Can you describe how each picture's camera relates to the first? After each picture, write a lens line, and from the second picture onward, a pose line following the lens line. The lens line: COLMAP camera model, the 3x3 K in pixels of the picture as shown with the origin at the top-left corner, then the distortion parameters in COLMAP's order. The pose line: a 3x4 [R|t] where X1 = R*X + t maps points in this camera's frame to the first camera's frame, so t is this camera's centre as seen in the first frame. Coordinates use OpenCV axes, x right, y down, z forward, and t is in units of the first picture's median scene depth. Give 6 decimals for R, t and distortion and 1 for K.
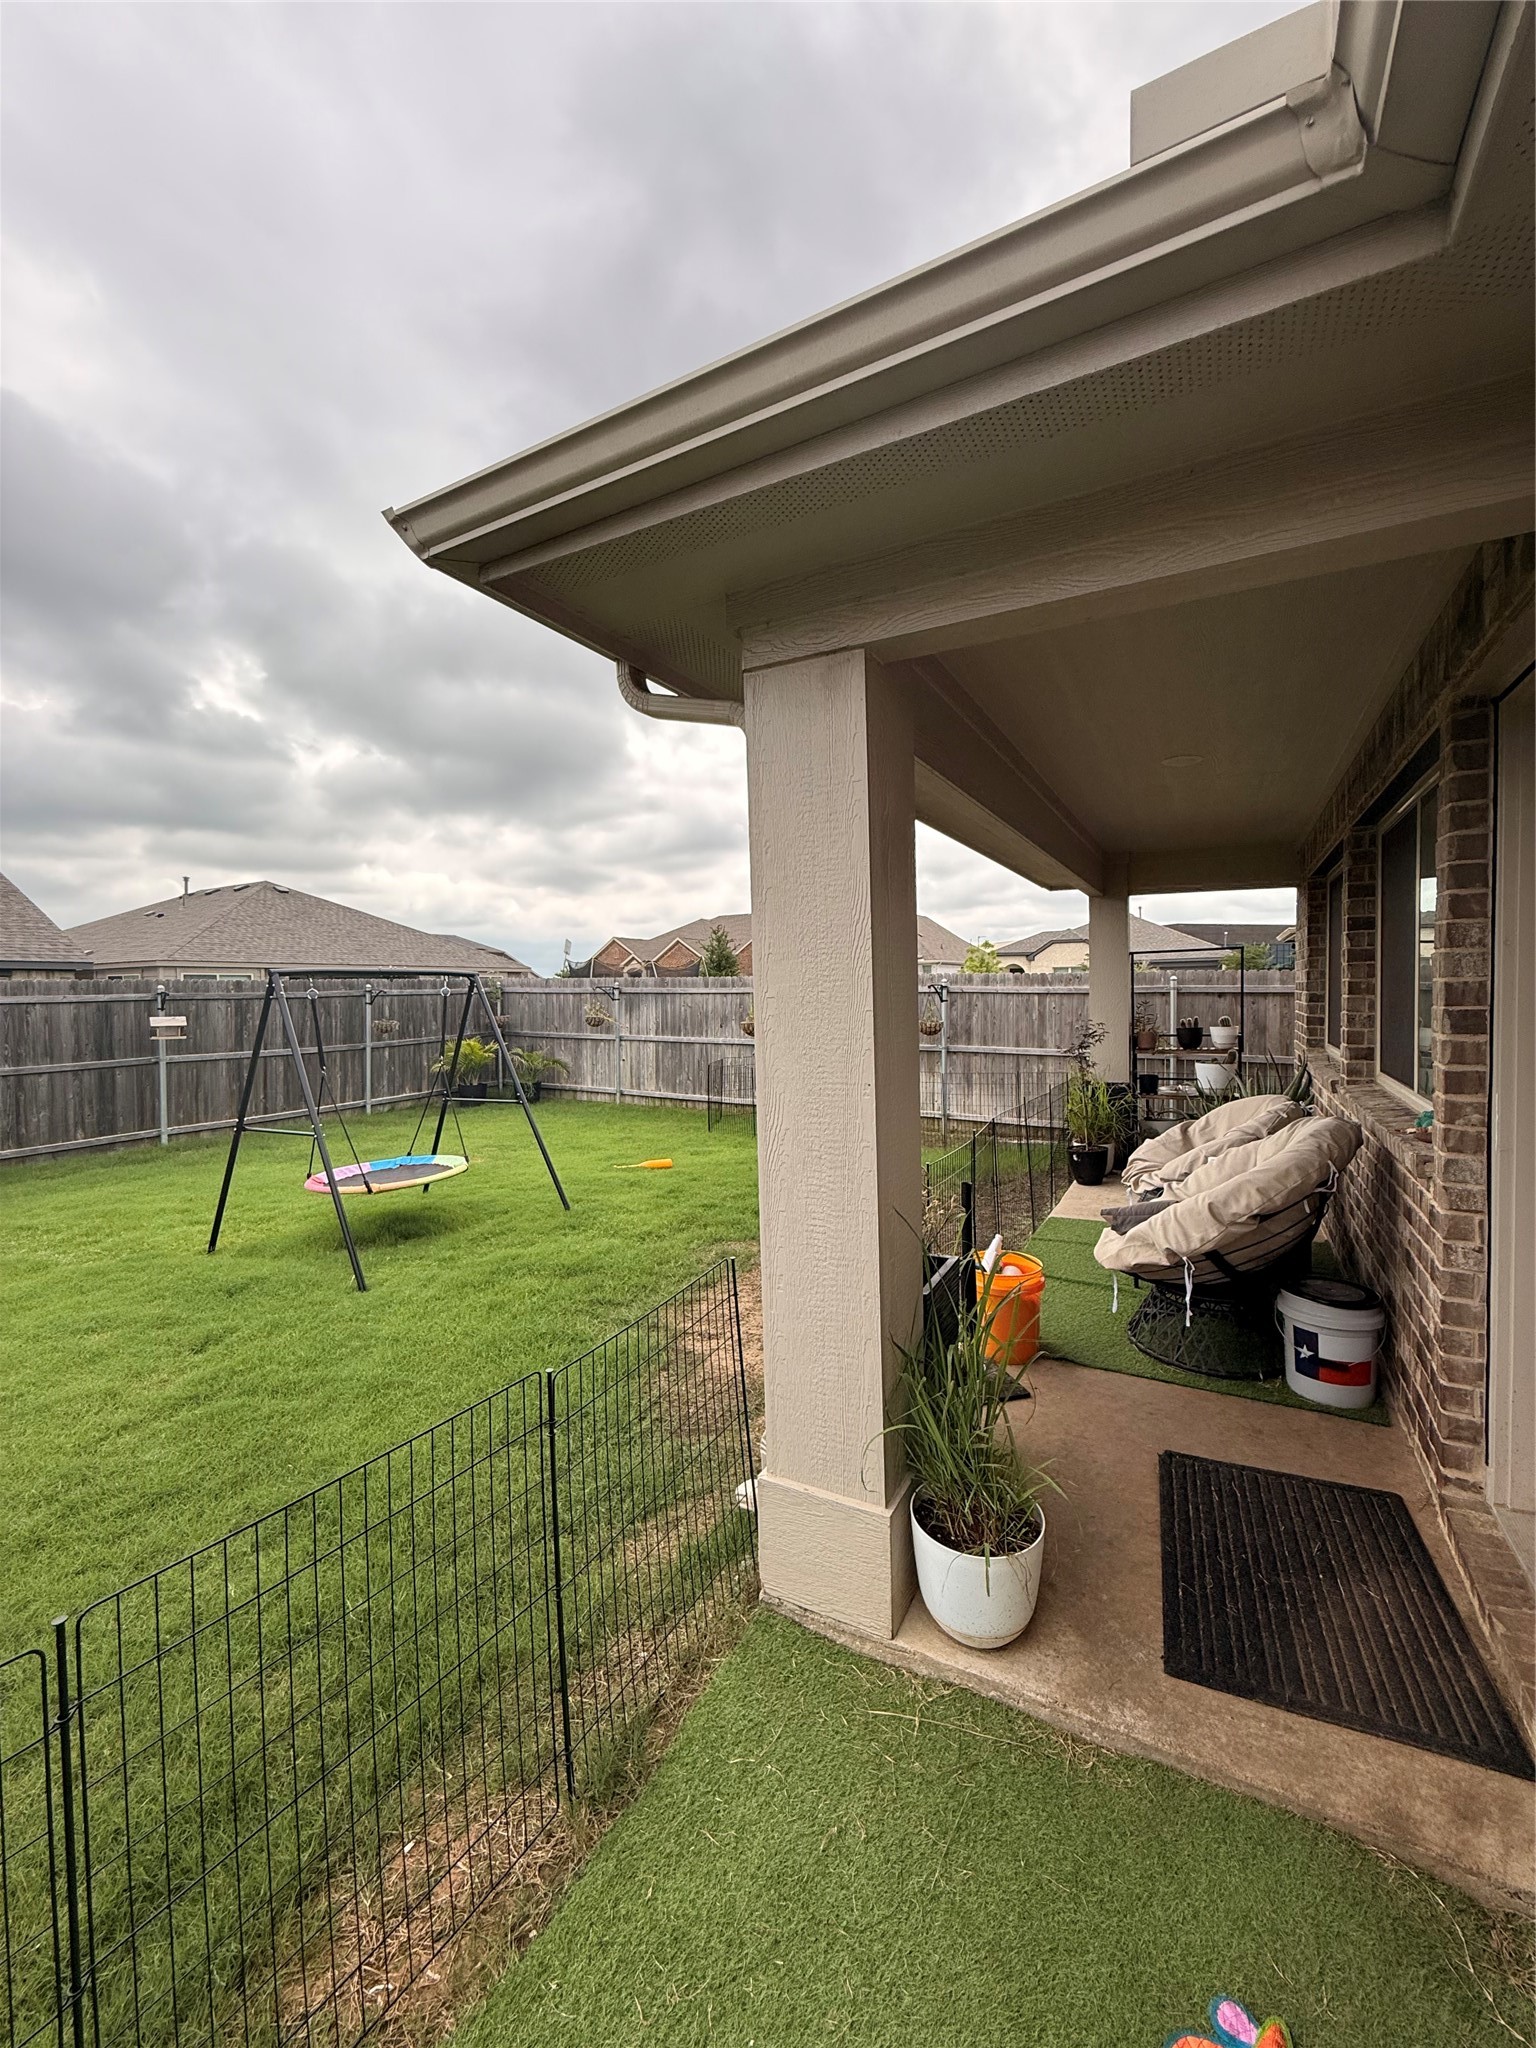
lens RADIAL K [[817.7, 0, 767.5], [0, 817.7, 1019.8], [0, 0, 1]] dist [0.002019, -0.000076]
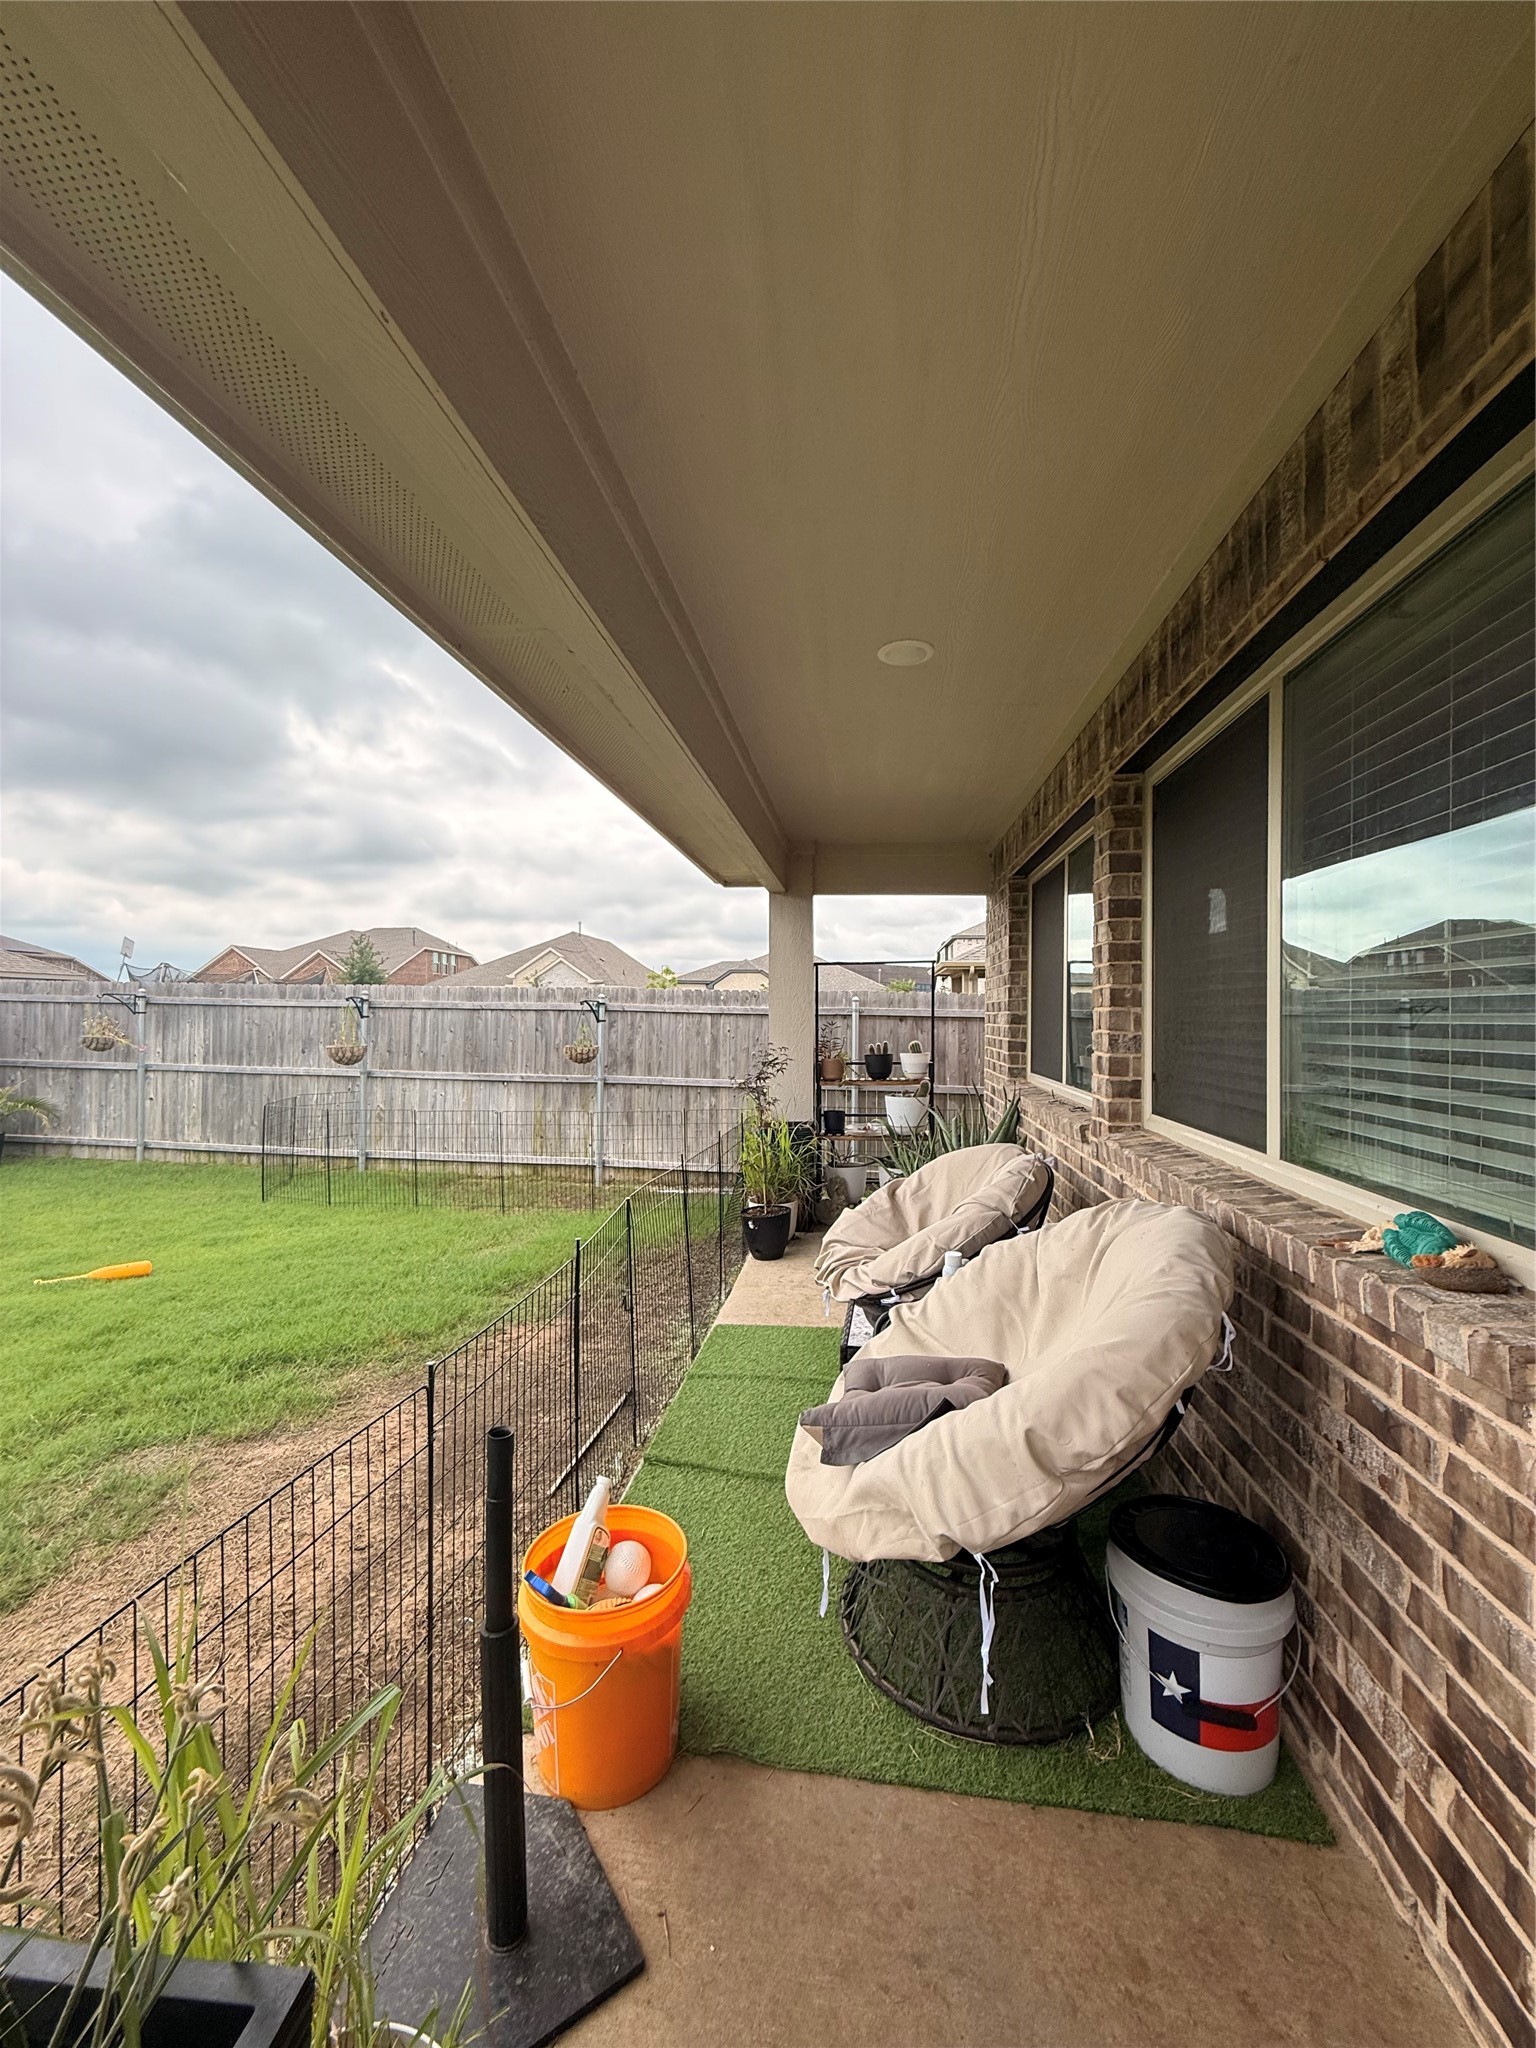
lens RADIAL K [[817.7, 0, 767.5], [0, 817.7, 1019.8], [0, 0, 1]] dist [0.002019, -0.000076]
pose [[0.928676, 0.019271, 0.370391, 0.092635], [-0.006585, 0.999349, -0.035483, 0.004601], [-0.370834, 0.030513, 0.928198, 0.249490]]
